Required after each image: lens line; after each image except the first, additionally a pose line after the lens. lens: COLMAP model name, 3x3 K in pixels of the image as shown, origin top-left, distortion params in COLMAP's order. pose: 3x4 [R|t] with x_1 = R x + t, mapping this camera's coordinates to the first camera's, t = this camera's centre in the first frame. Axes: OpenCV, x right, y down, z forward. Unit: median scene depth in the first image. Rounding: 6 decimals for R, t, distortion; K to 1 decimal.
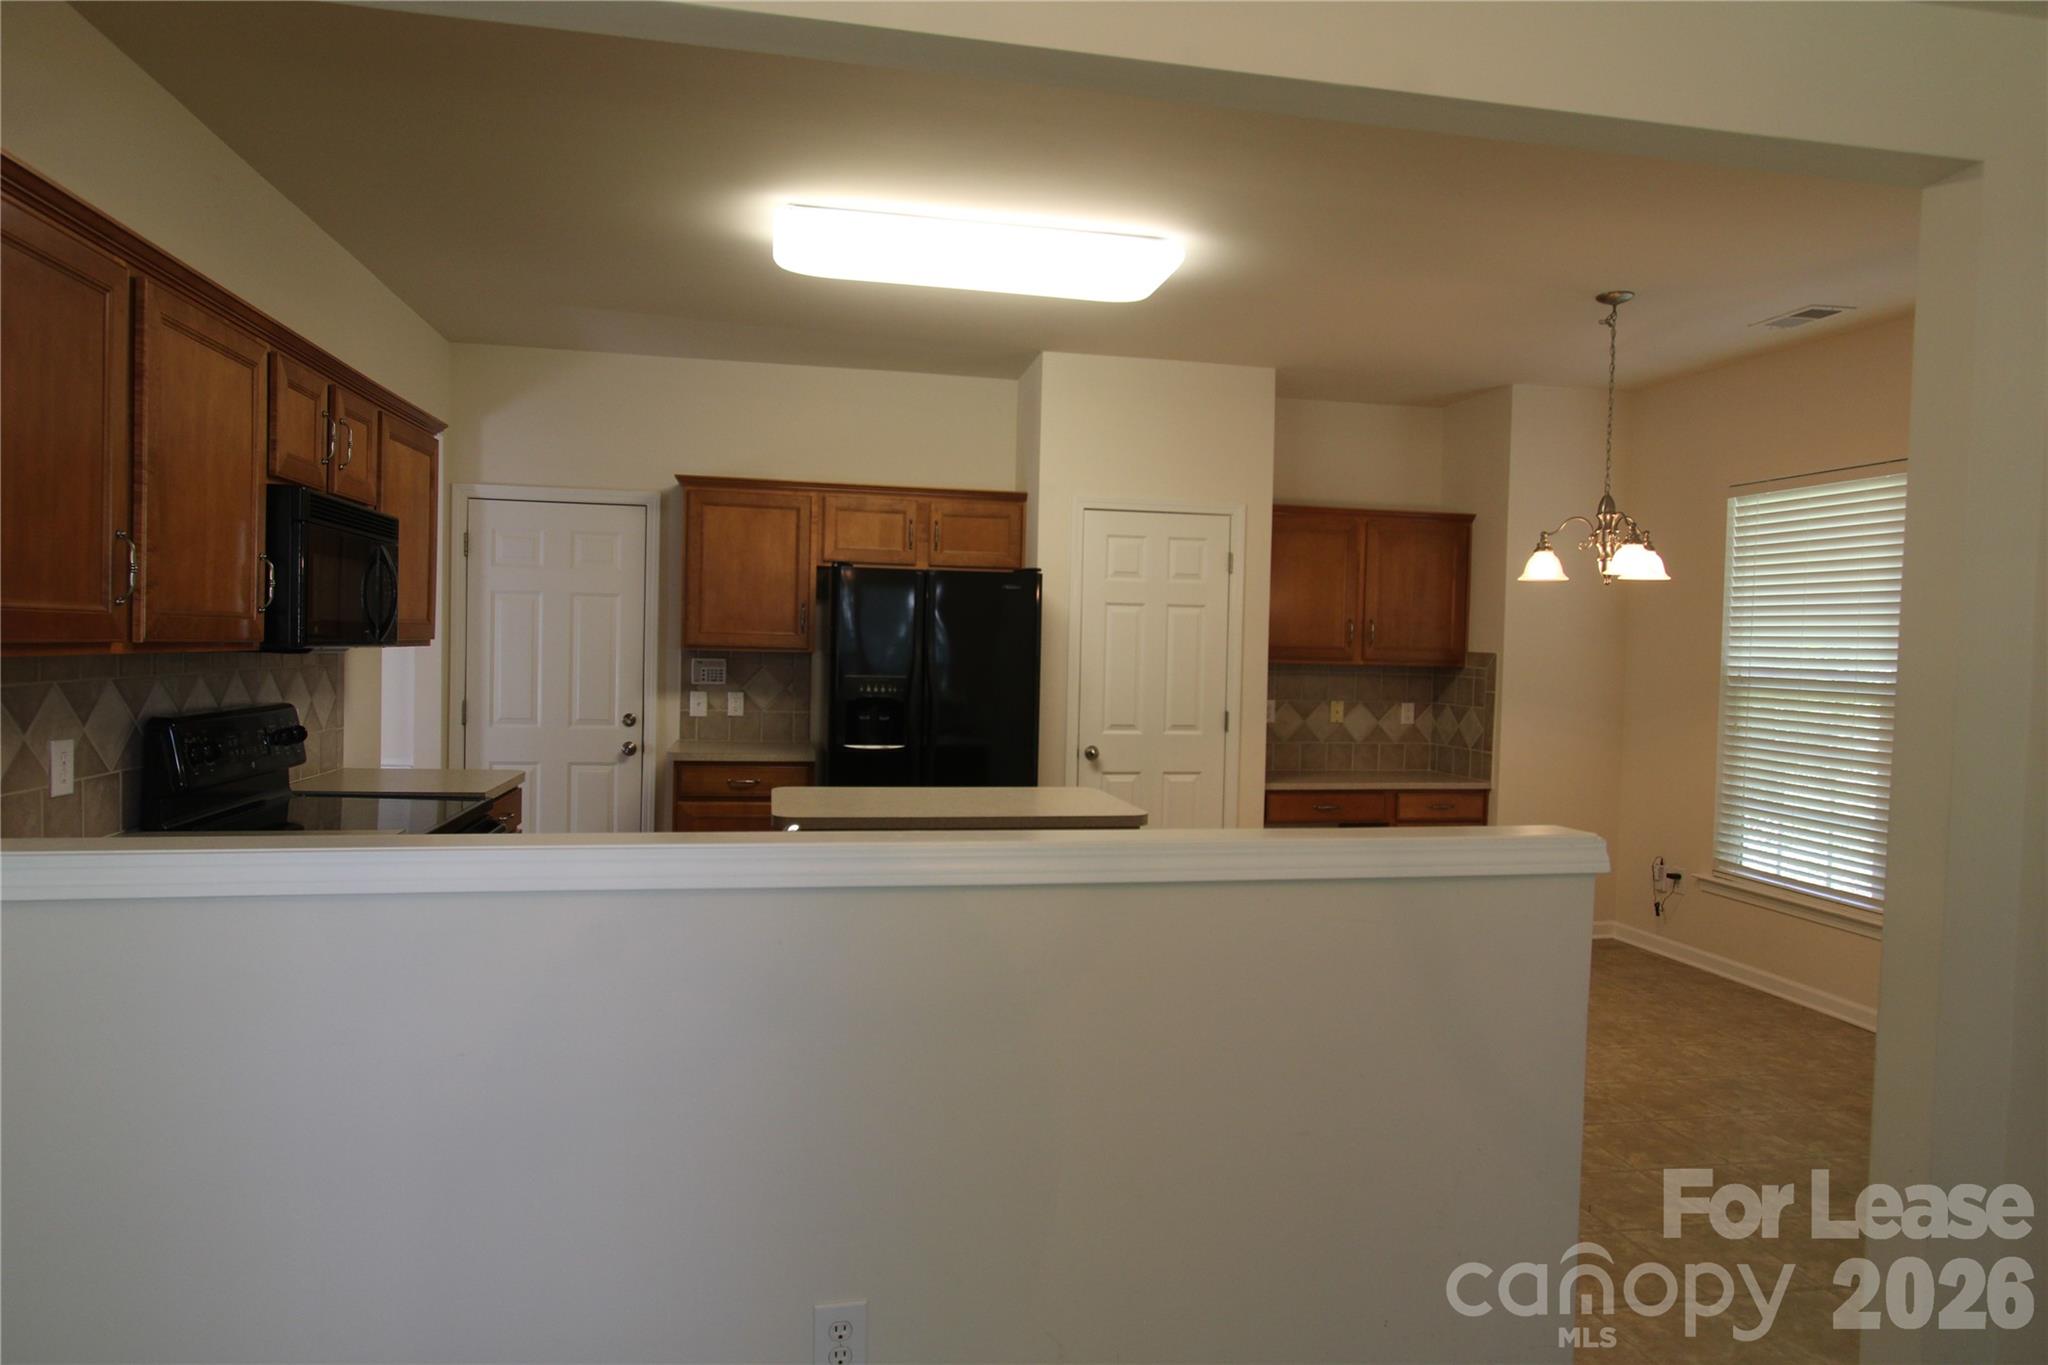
lens RADIAL K [[1199.1, 0, 1019.3], [0, 1199.1, 683.9], [0, 0, 1]] dist [-0.016926, -0.001653]
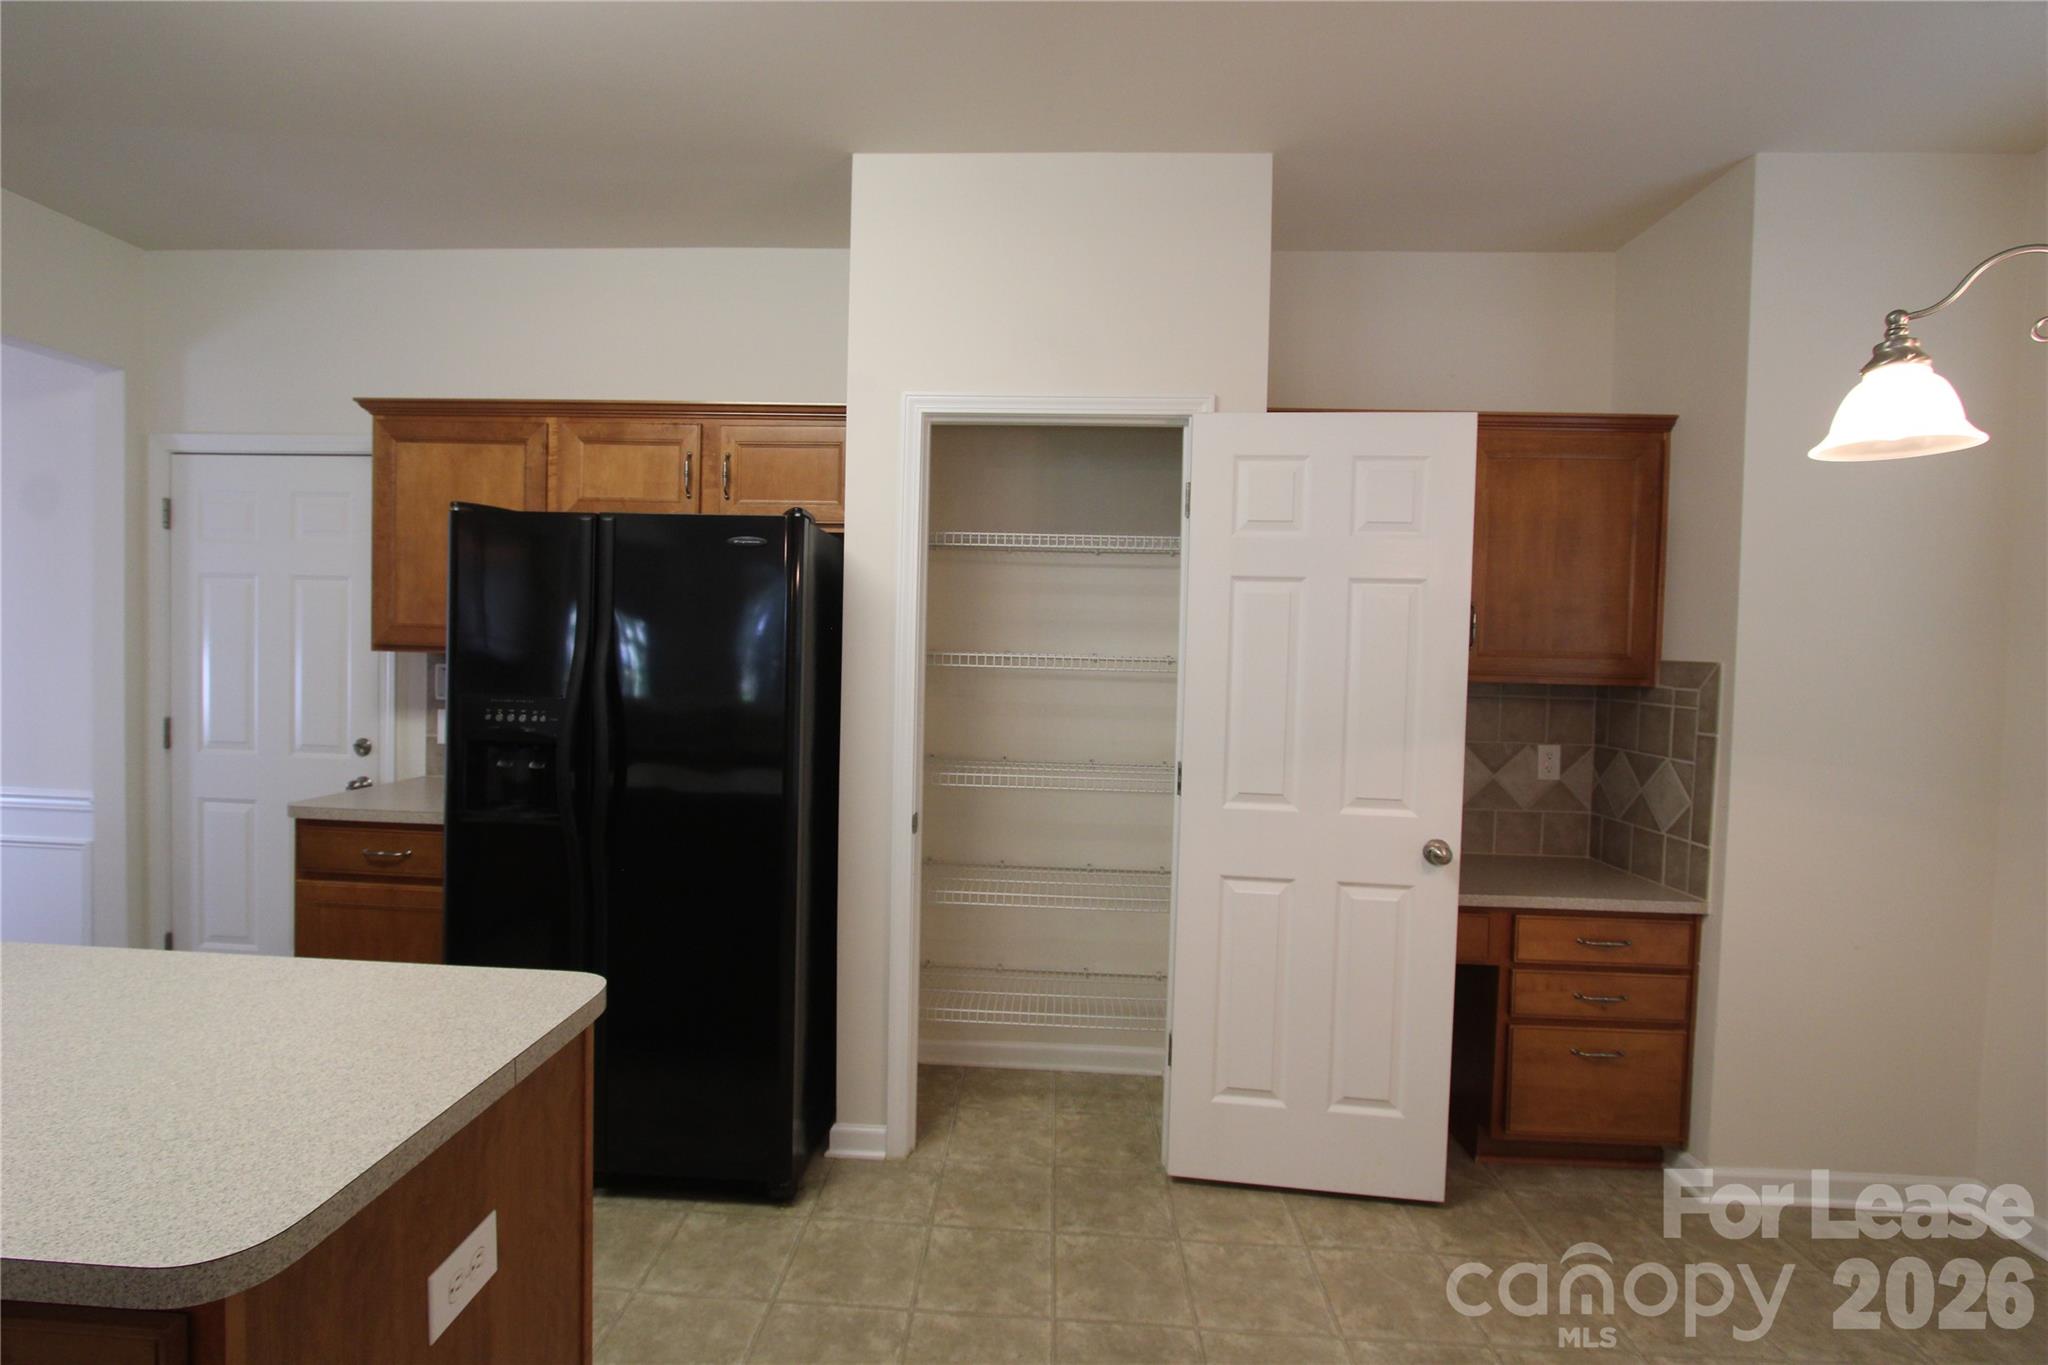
lens RADIAL K [[946.0, 0, 1013.8], [0, 946.0, 678.0], [0, 0, 1]] dist [-0.014818, 0.000281]
pose [[0.968310, 0.009337, -0.249578, 0.207105], [-0.011853, 0.999893, -0.008580, -0.012012], [0.249471, 0.011266, 0.968317, 0.539173]]
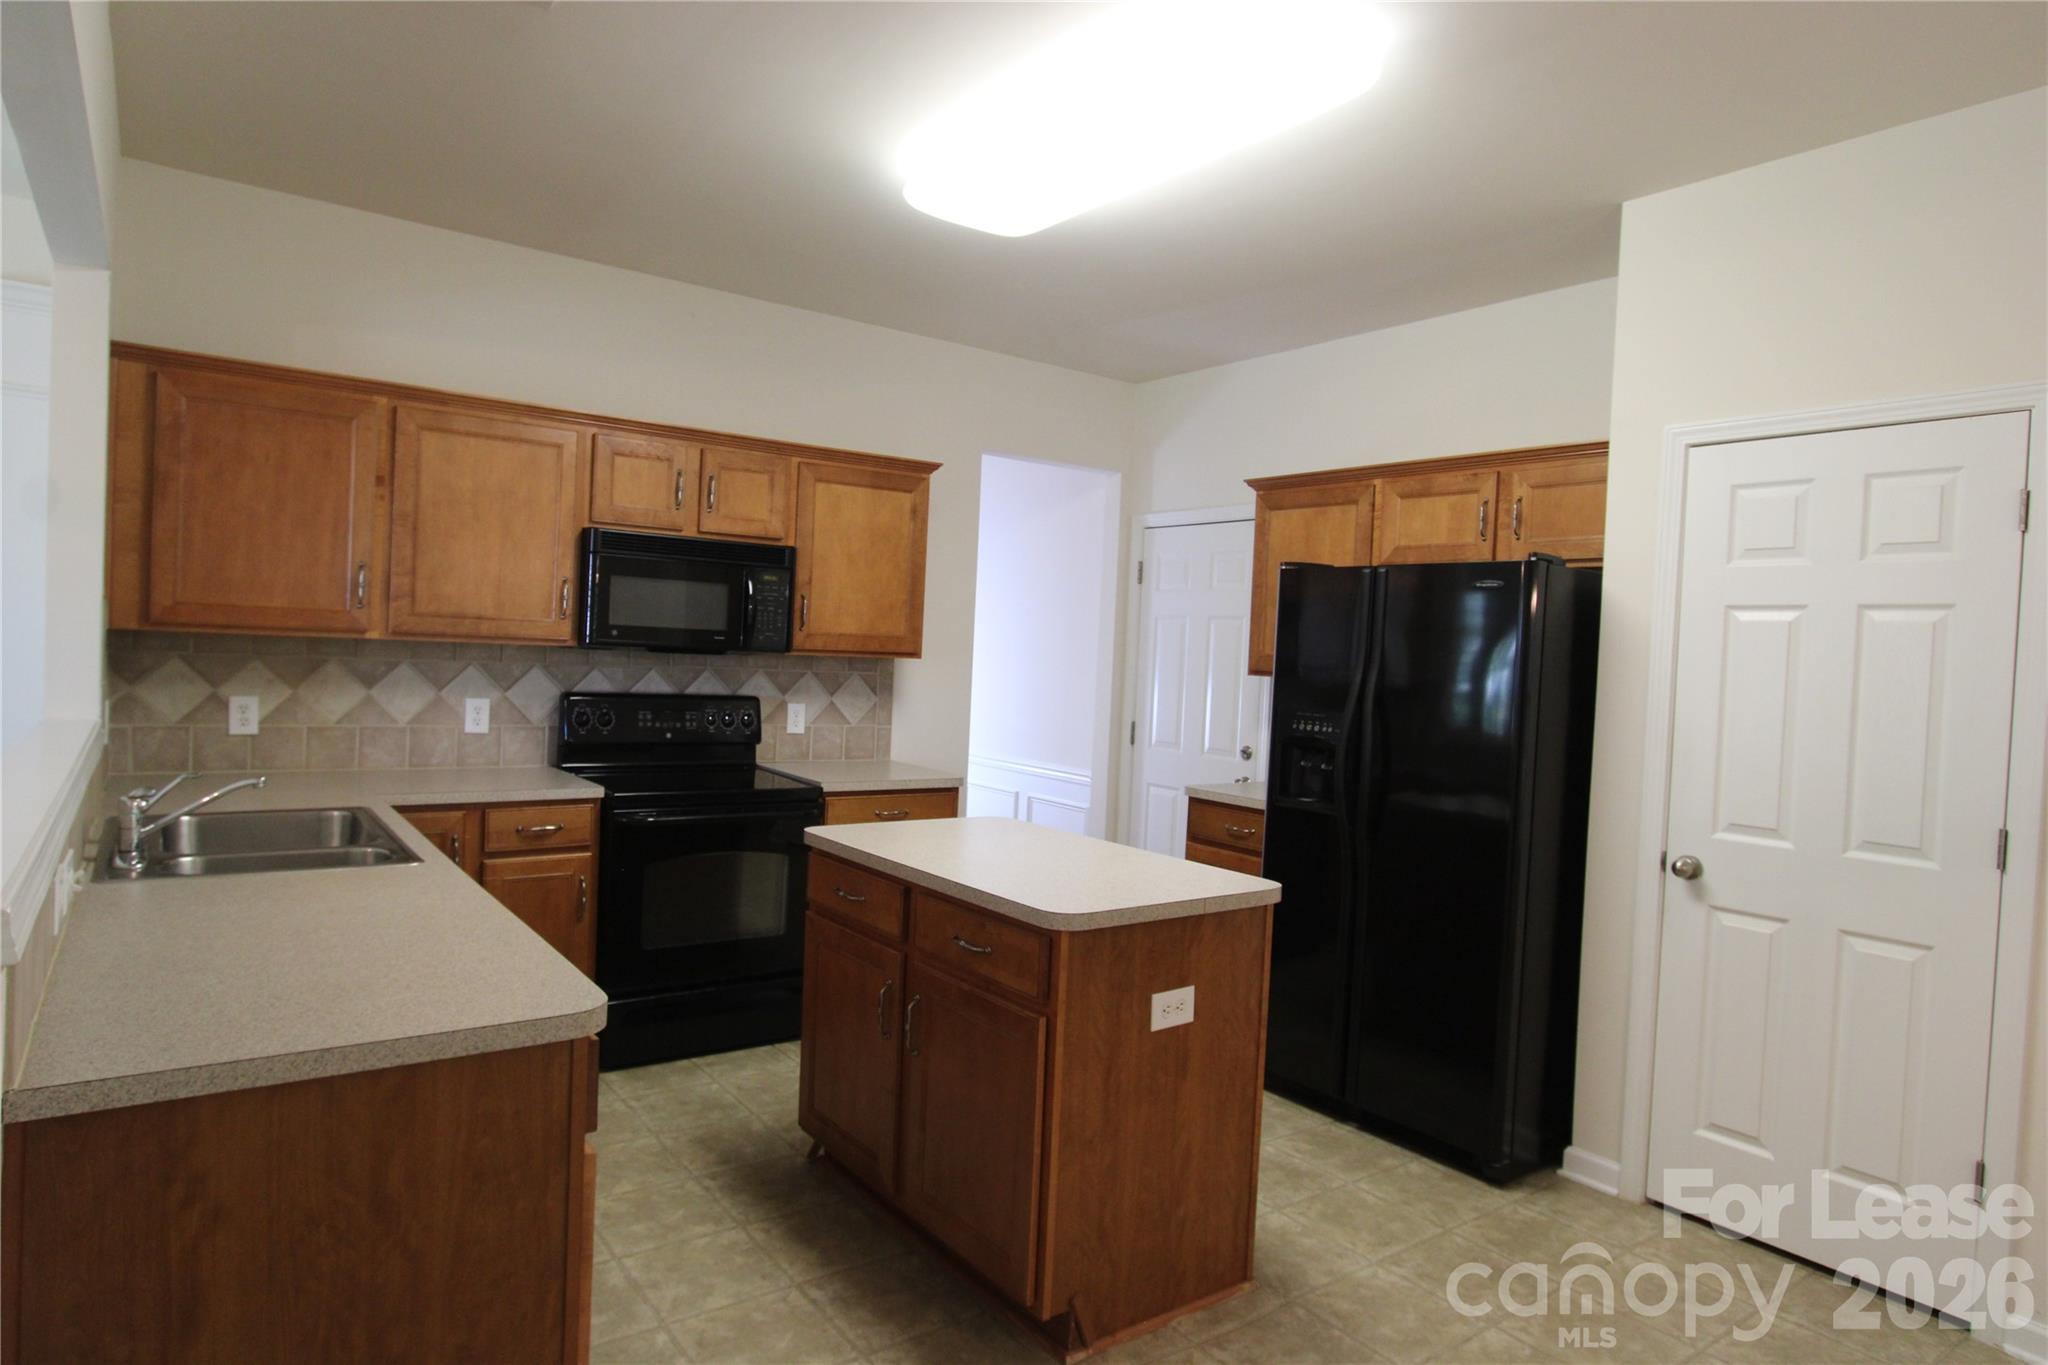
lens RADIAL K [[1199.1, 0, 986.8], [0, 1199.1, 664.6], [0, 0, 1]] dist [-0.016926, -0.001653]
pose [[0.404116, 0.008006, -0.914673, 0.432083], [-0.067620, 0.997487, -0.021144, -0.004434], [0.912205, 0.070395, 0.403642, 0.444336]]
